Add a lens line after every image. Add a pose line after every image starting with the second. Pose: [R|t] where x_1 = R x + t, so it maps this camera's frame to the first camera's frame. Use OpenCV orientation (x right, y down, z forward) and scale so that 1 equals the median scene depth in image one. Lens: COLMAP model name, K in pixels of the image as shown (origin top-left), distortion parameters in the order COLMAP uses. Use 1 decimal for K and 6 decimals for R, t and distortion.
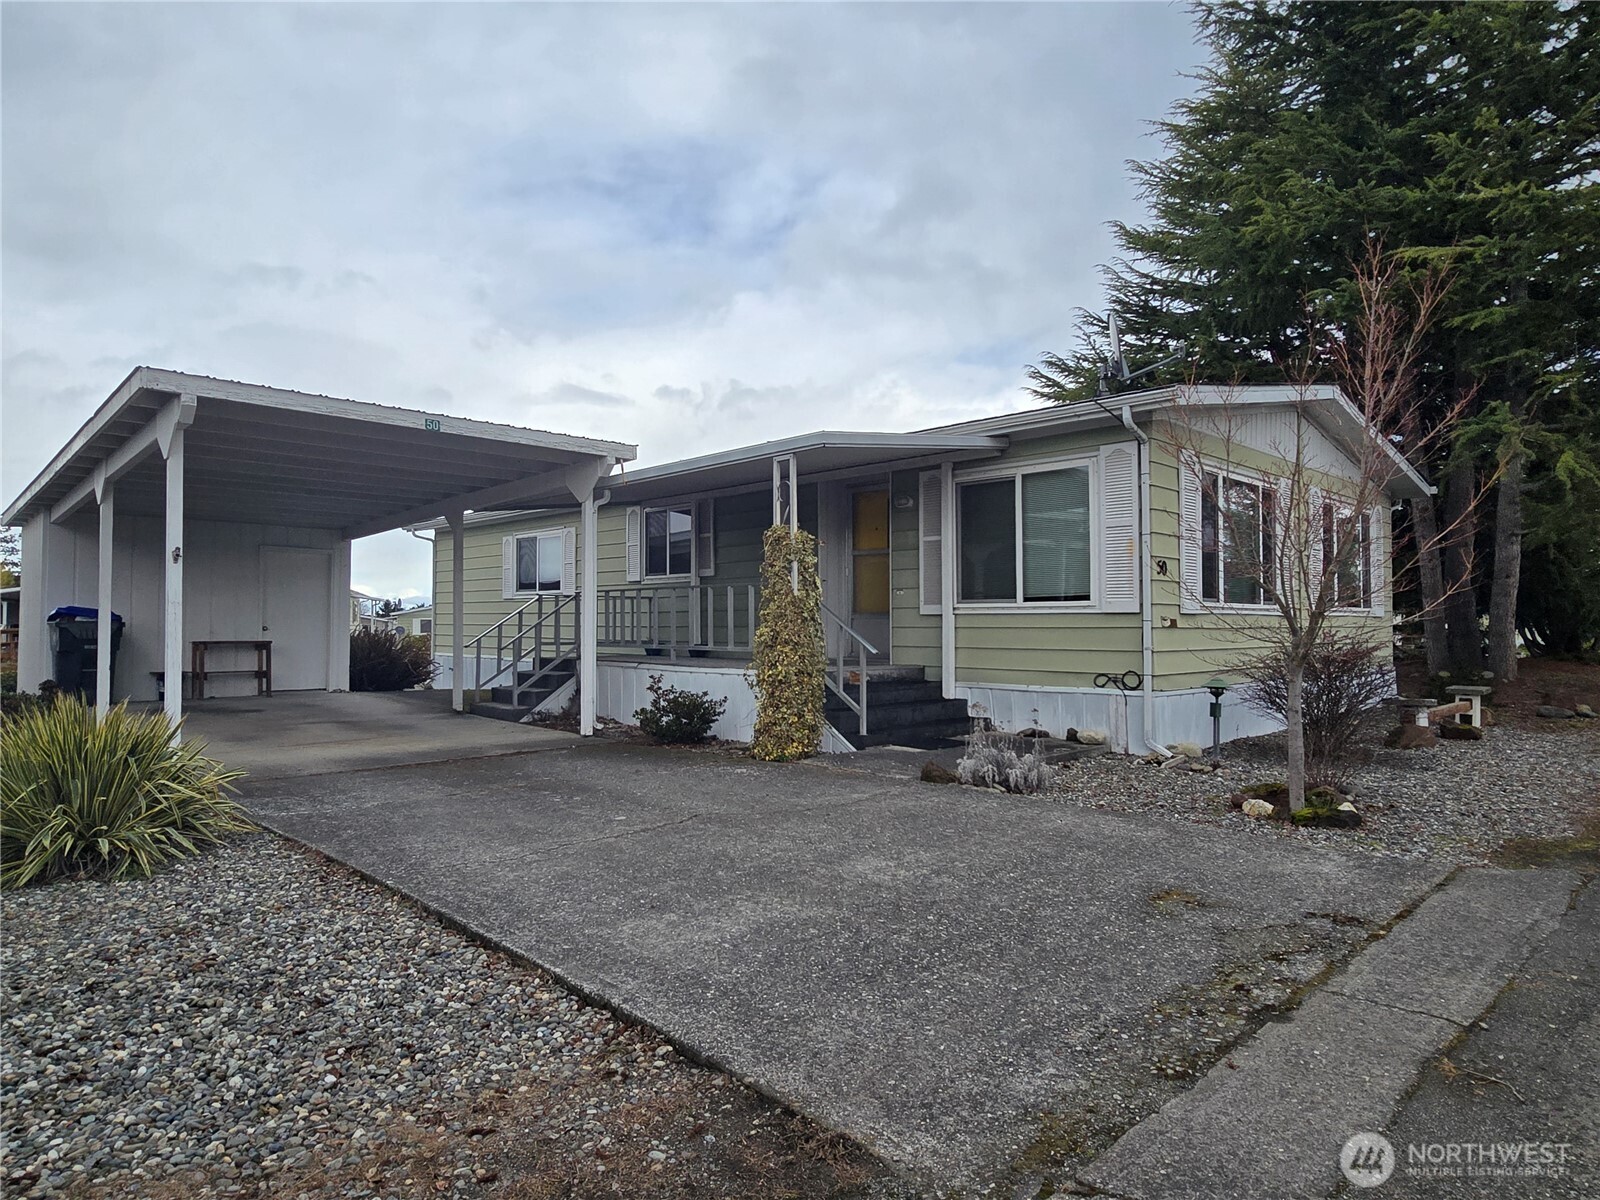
lens RADIAL K [[951.0, 0, 800.4], [0, 951.0, 593.4], [0, 0, 1]] dist [-0.005079, 0.002799]
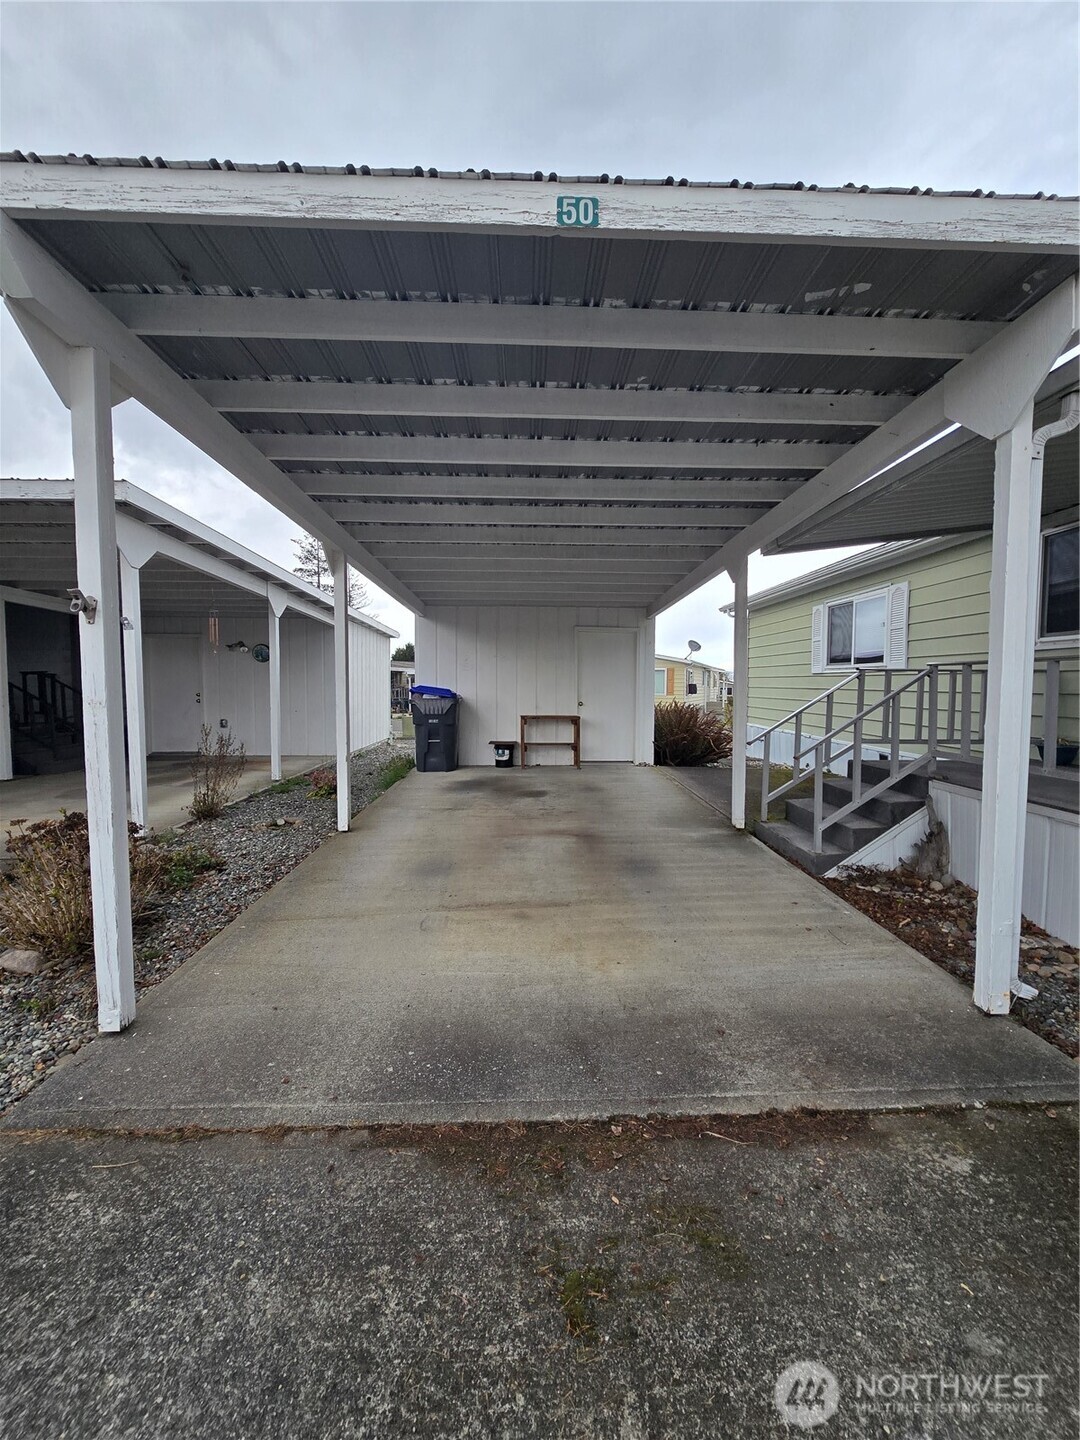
lens RADIAL K [[589.7, 0, 546.1], [0, 589.7, 717.4], [0, 0, 1]] dist [-0.006354, 0.001244]
pose [[0.739399, 0.039946, -0.672082, -0.203011], [0.017803, 0.996729, 0.078828, -0.001788], [0.673032, -0.070250, 0.736269, 0.696182]]
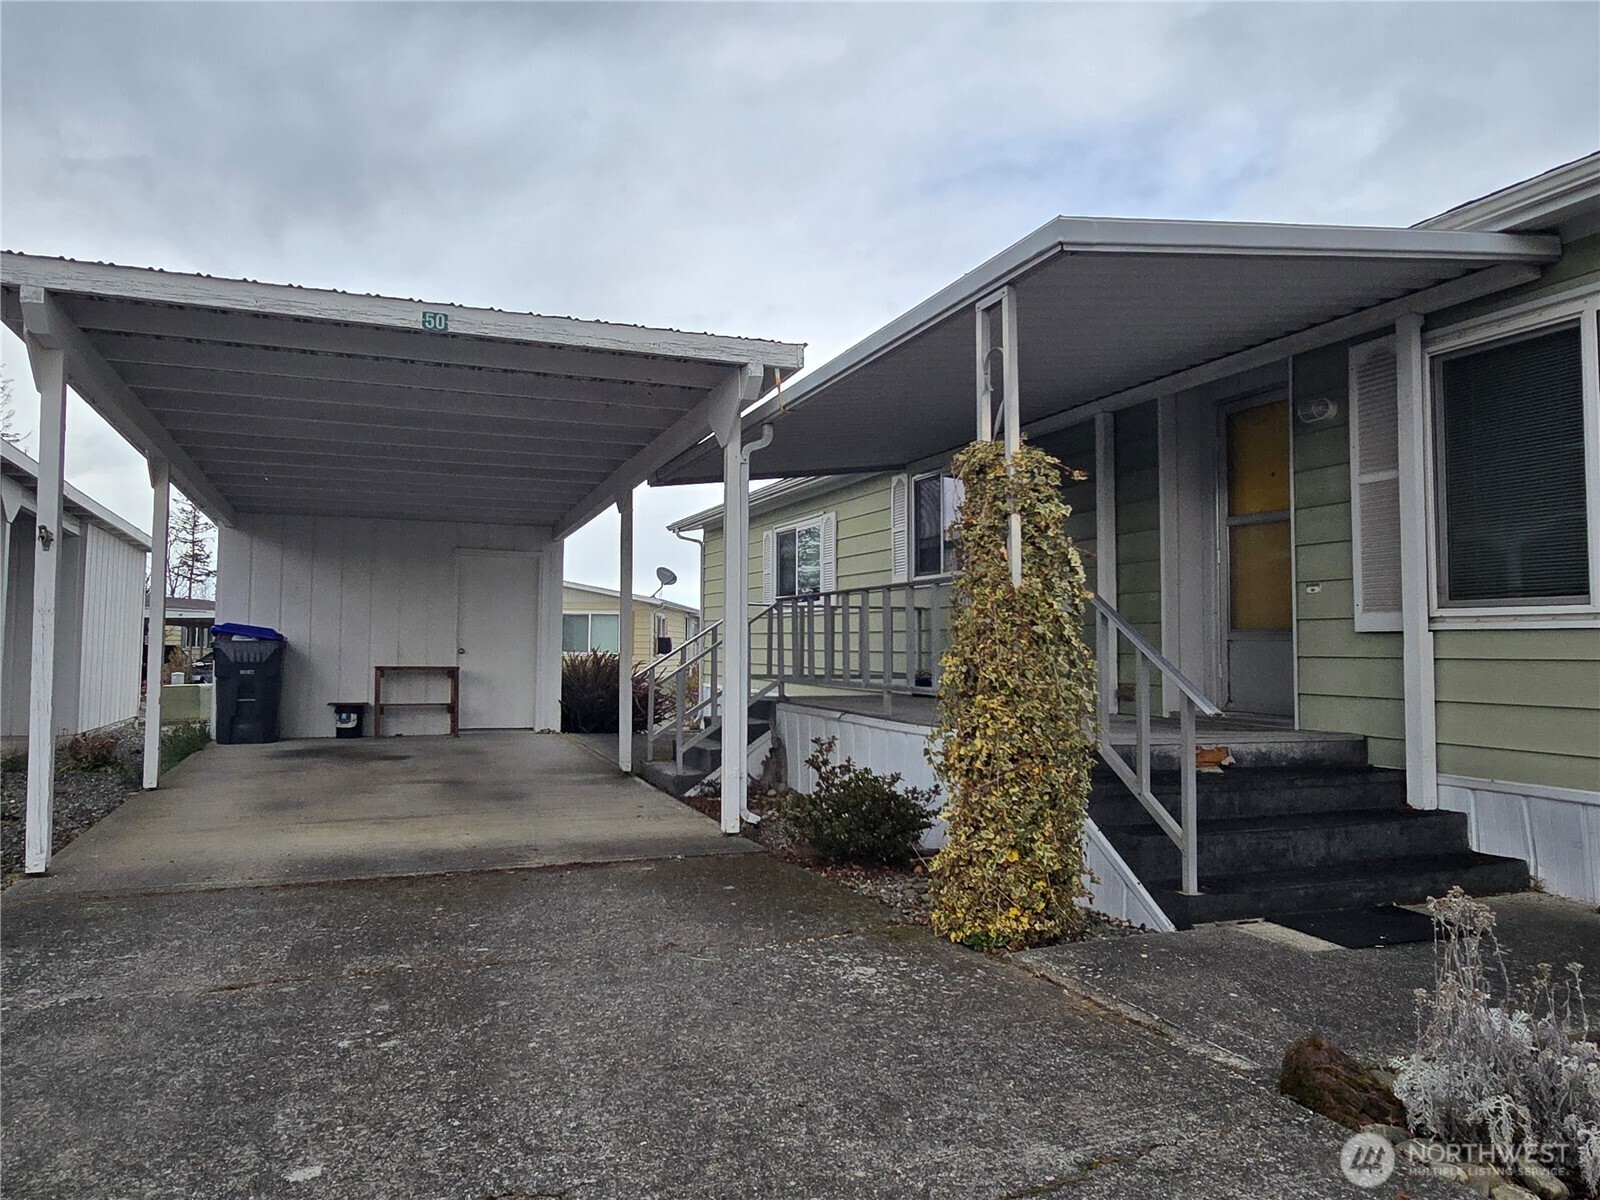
lens RADIAL K [[1089.1, 0, 787.4], [0, 1089.1, 591.8], [0, 0, 1]] dist [-0.003919, 0.003662]
pose [[0.917248, -0.014492, -0.398053, 0.085554], [0.006383, 0.999744, -0.021689, 0.012470], [0.398266, 0.017353, 0.917106, 0.383996]]
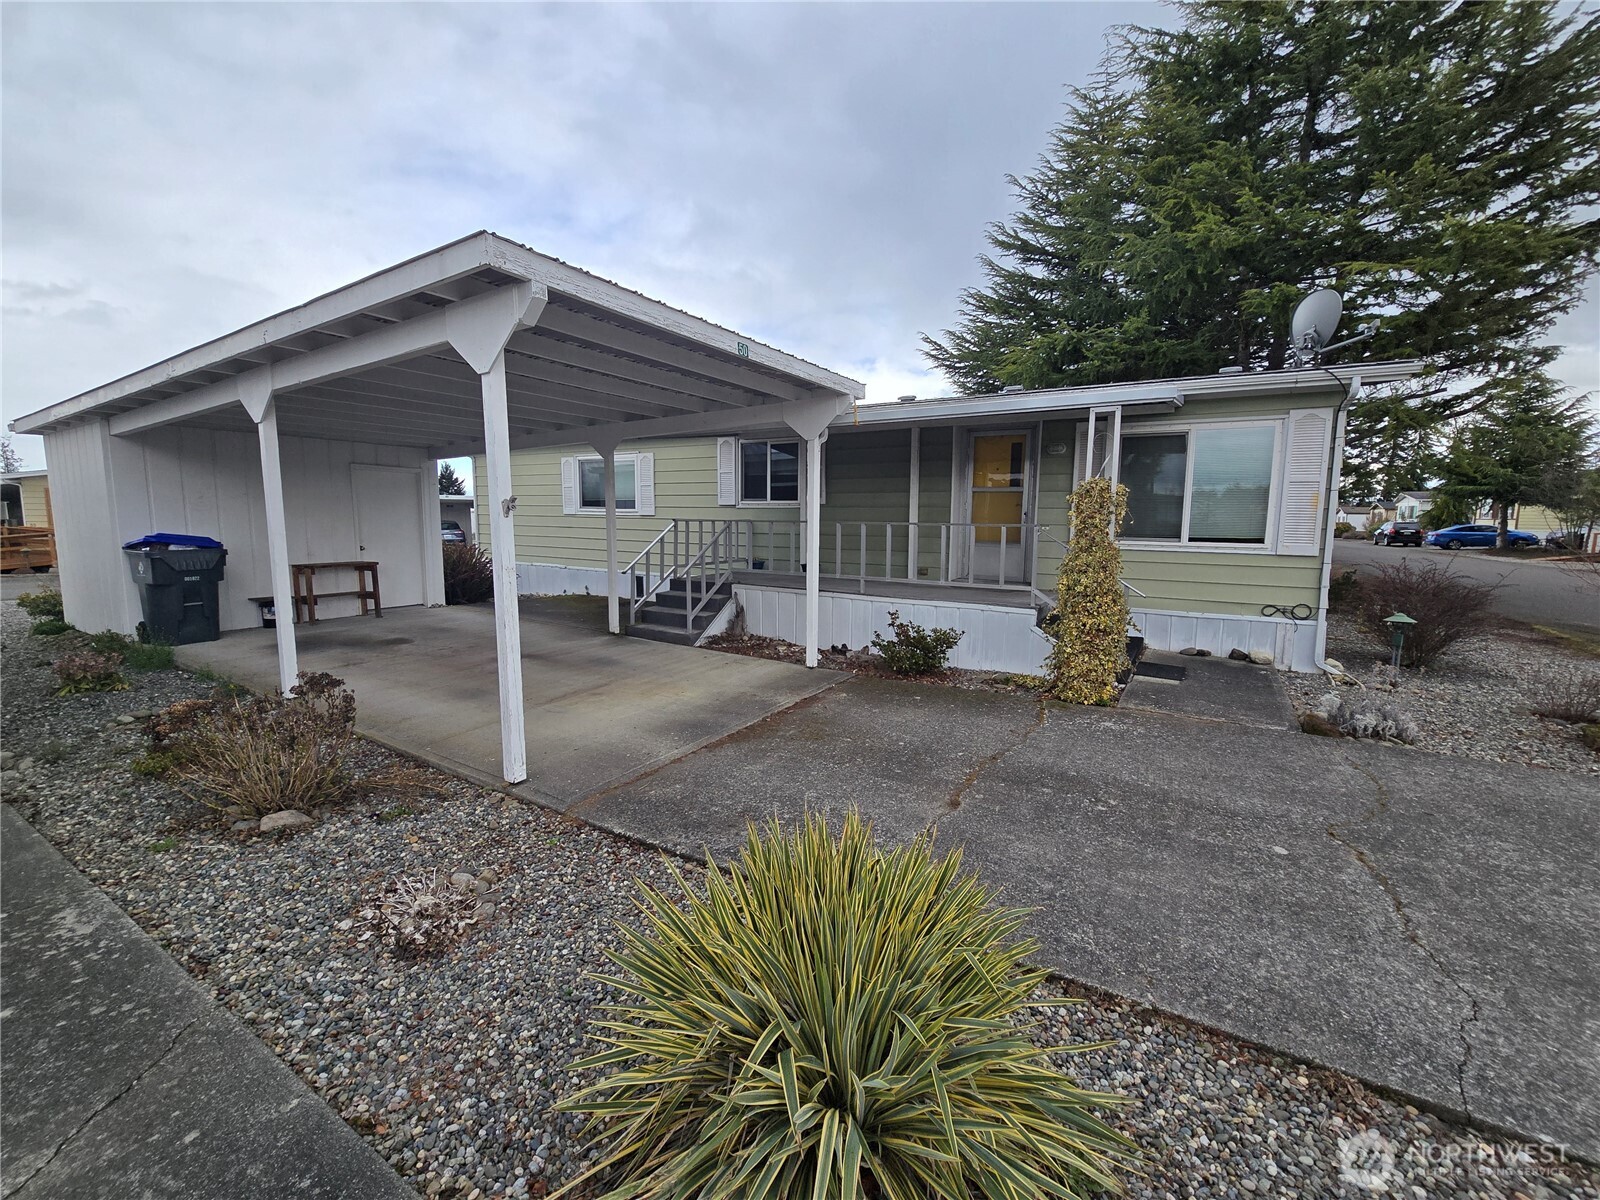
lens RADIAL K [[655.3, 0, 796.8], [0, 655.3, 587.6], [0, 0, 1]] dist [-0.006354, 0.001244]
pose [[0.969961, -0.018210, 0.242580, -0.419152], [-0.016975, 0.989697, 0.142169, -0.040281], [-0.242669, -0.142016, 0.959658, 0.324162]]
